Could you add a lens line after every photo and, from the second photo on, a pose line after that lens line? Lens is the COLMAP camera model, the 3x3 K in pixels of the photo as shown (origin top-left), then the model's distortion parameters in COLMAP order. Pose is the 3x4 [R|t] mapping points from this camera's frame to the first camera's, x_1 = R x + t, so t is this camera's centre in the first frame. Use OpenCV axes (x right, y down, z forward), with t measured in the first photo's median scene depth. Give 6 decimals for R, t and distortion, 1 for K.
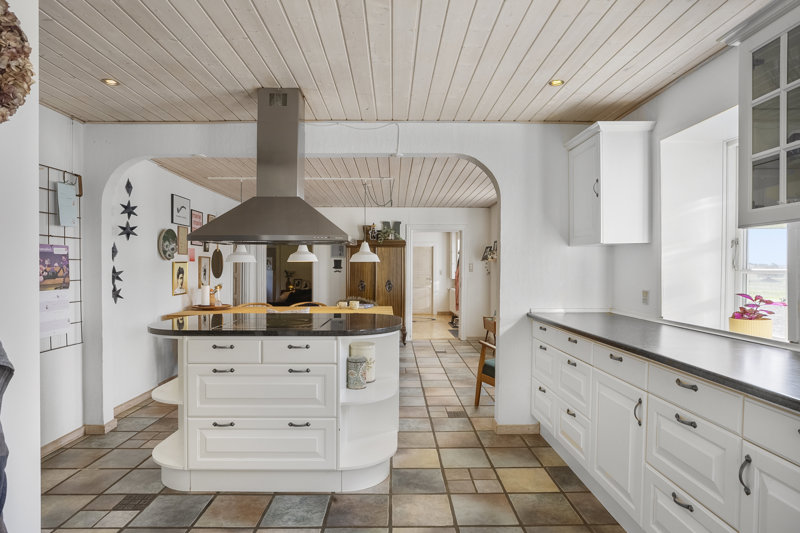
lens RADIAL K [[450.2, 0, 398.3], [0, 450.2, 270.7], [0, 0, 1]] dist [-0.004082, -0.000137]
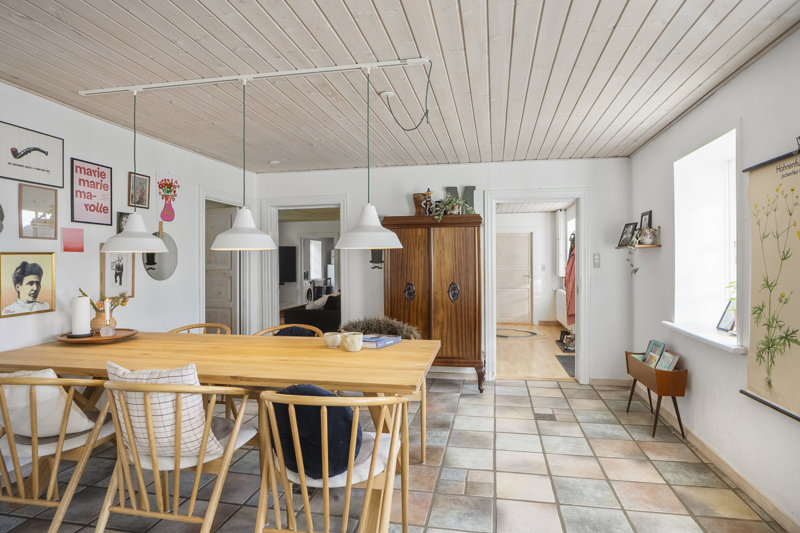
lens RADIAL K [[456.5, 0, 405.1], [0, 456.5, 258.7], [0, 0, 1]] dist [-0.004594, -0.000283]
pose [[0.979856, -0.007411, -0.199567, 0.036422], [0.004873, 0.999901, -0.013207, -0.002309], [0.199645, 0.011969, 0.979795, 0.380704]]
